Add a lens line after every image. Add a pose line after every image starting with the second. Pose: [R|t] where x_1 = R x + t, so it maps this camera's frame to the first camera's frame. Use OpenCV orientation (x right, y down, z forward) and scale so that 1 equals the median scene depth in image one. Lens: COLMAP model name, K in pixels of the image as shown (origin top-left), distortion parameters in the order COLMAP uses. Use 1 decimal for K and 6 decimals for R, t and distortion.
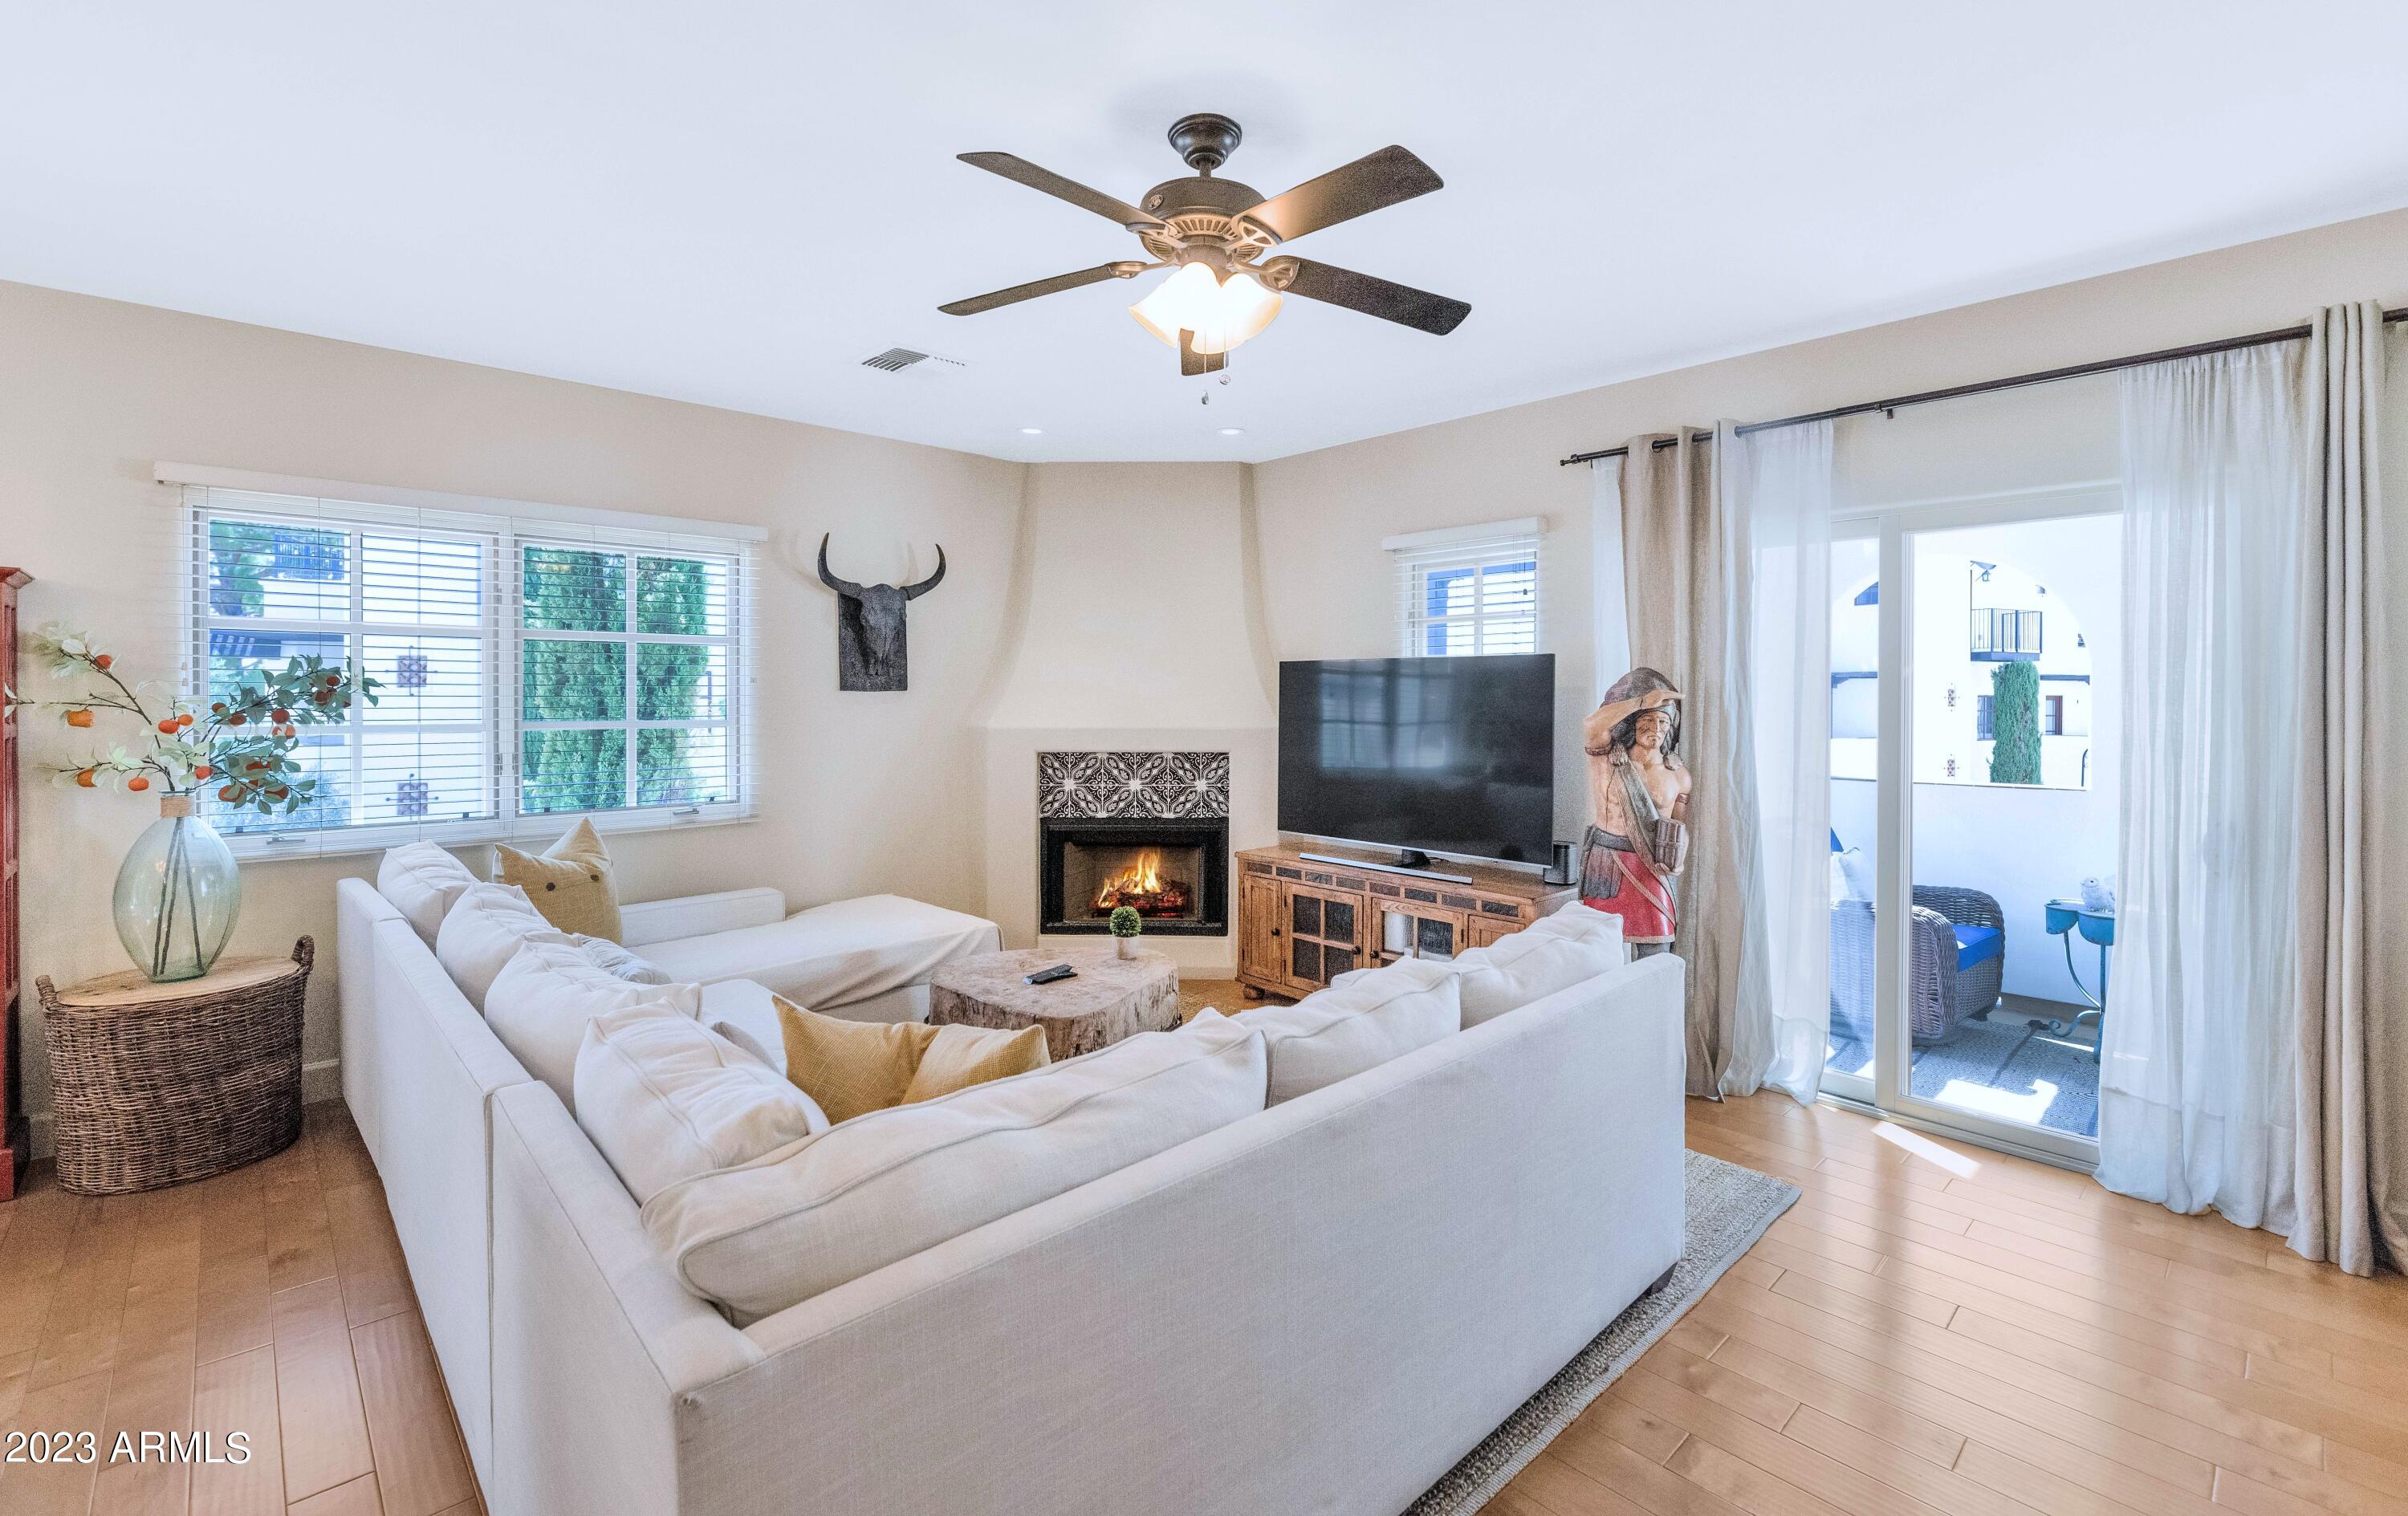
lens RADIAL K [[1048.2, 0, 1230.9], [0, 1048.2, 697.8], [0, 0, 1]] dist [-0.000271, 0.000055]
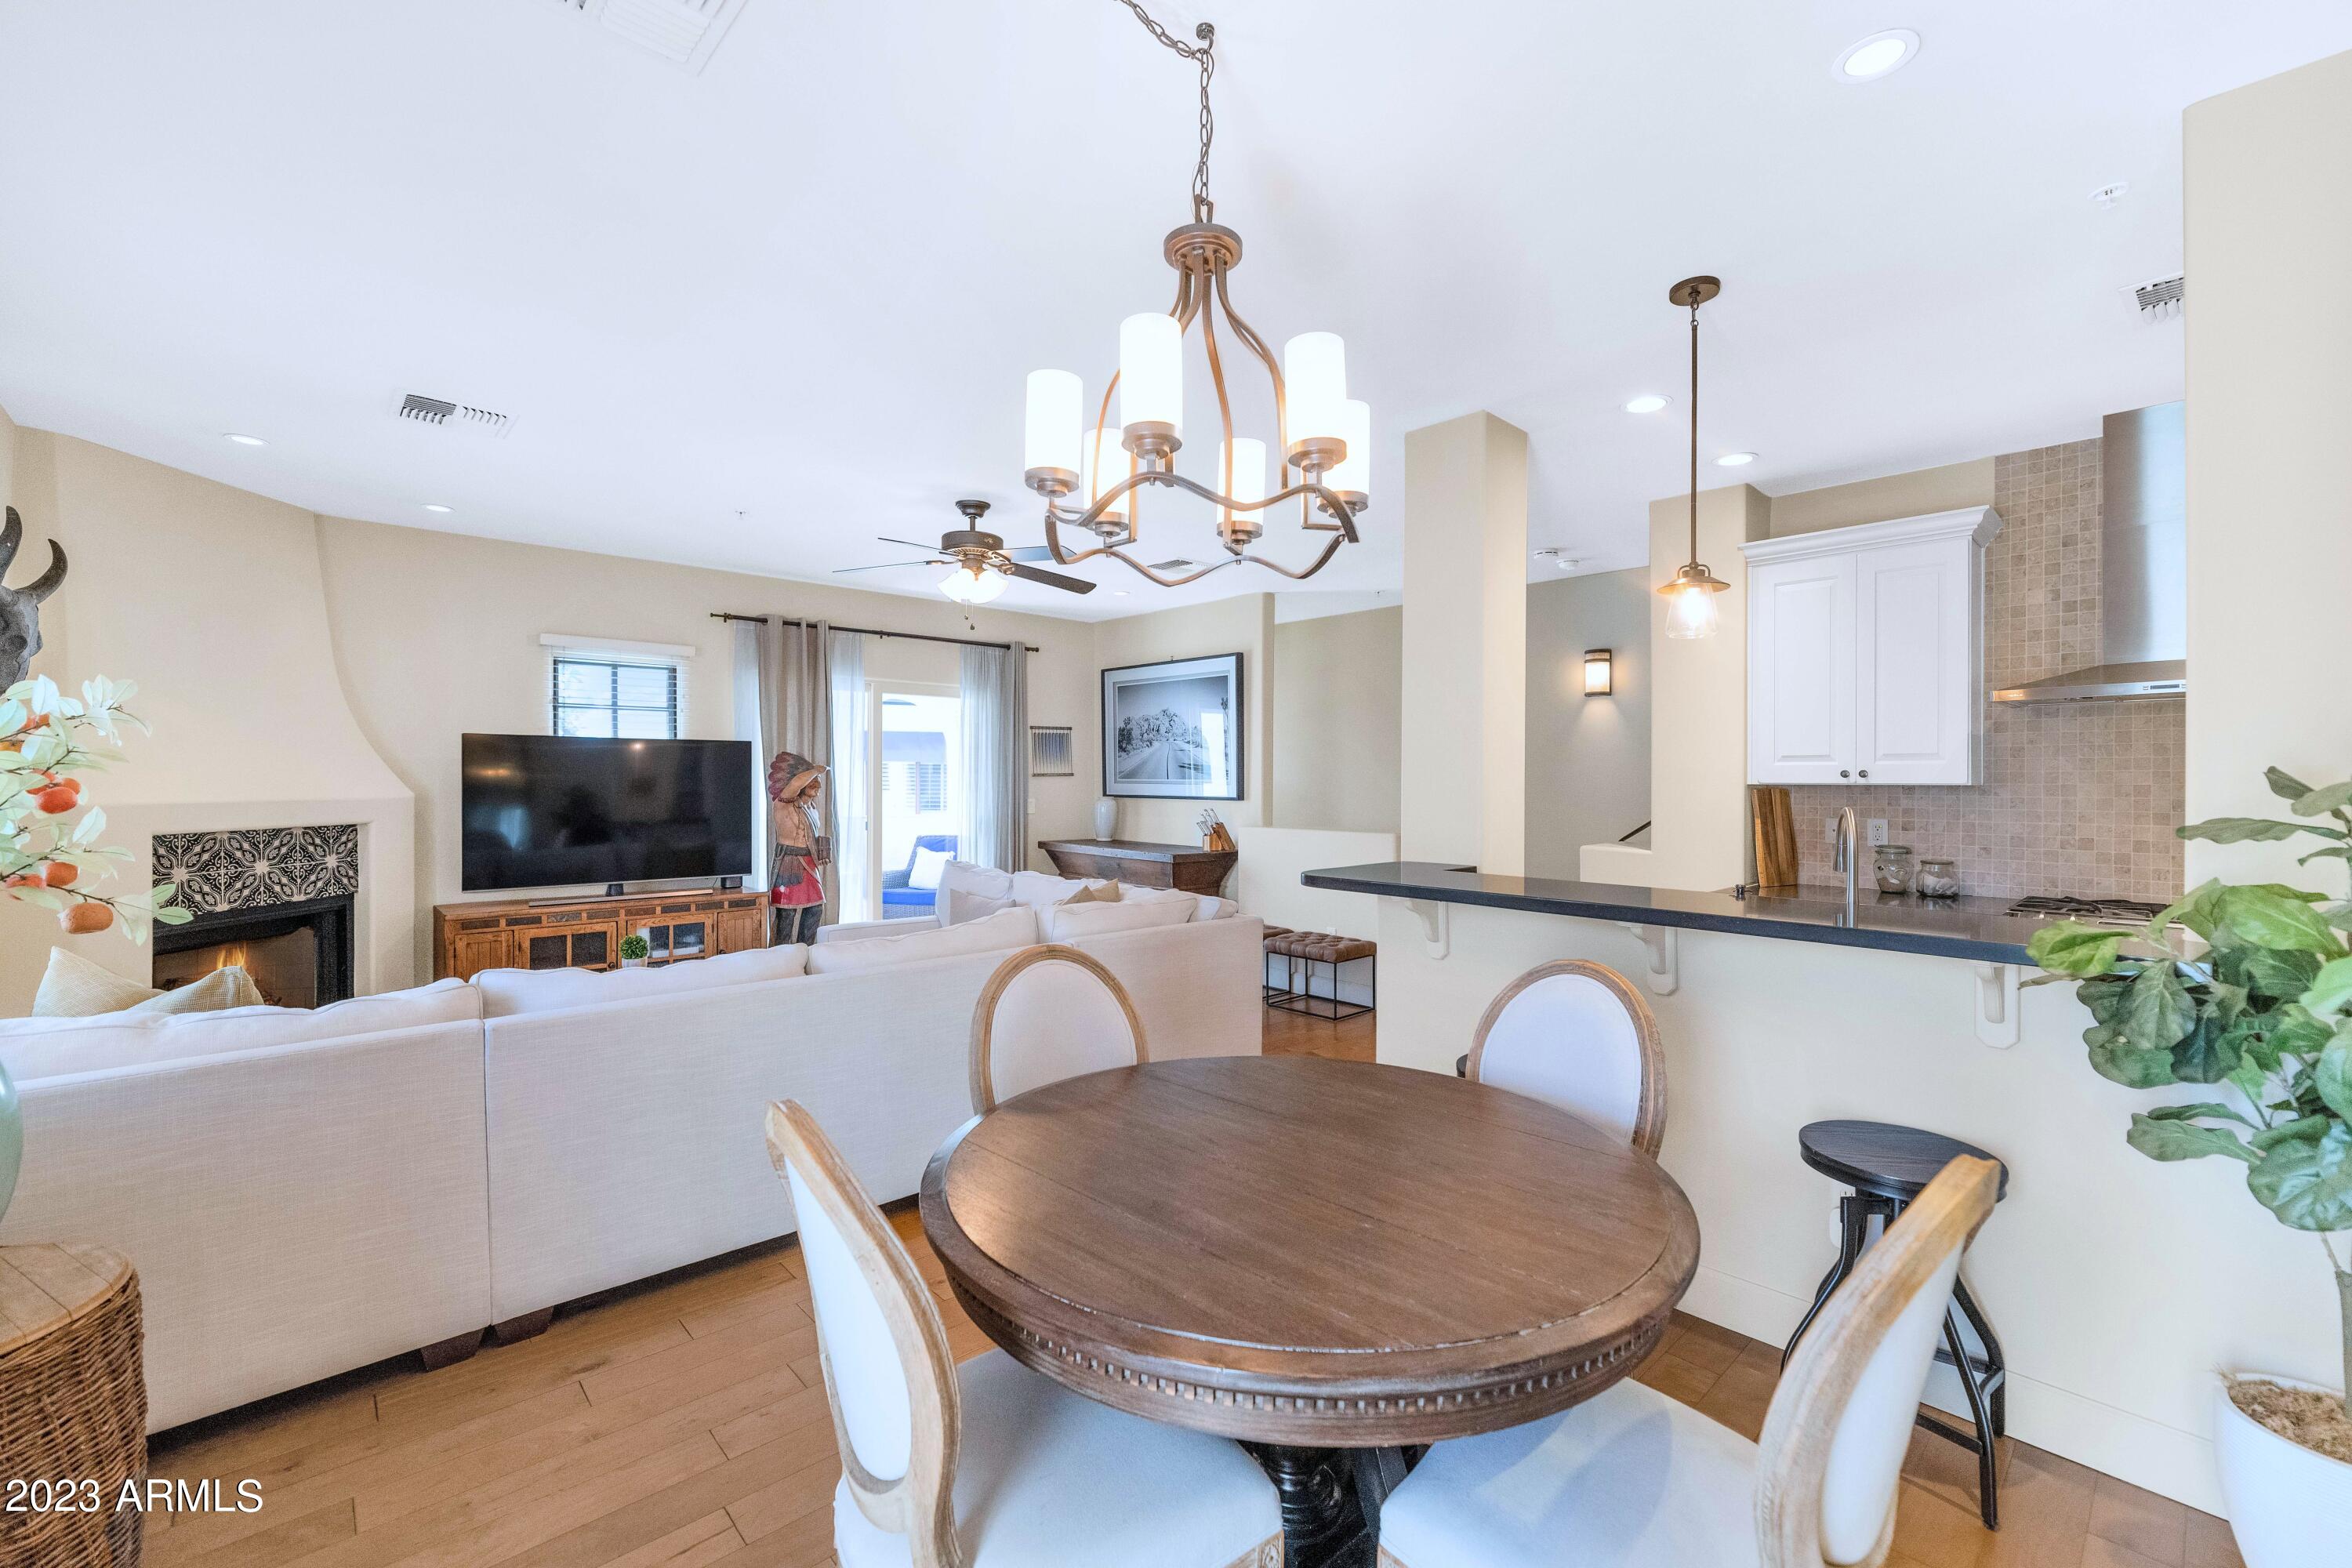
lens RADIAL K [[934.1, 0, 1173.2], [0, 934.1, 782.2], [0, 0, 1]] dist [-0.001655, -0.000120]
pose [[0.034370, -0.004921, 0.999397, -0.826623], [0.002315, 0.999986, 0.004844, 0.011598], [-0.999407, 0.002147, 0.034381, 0.229922]]
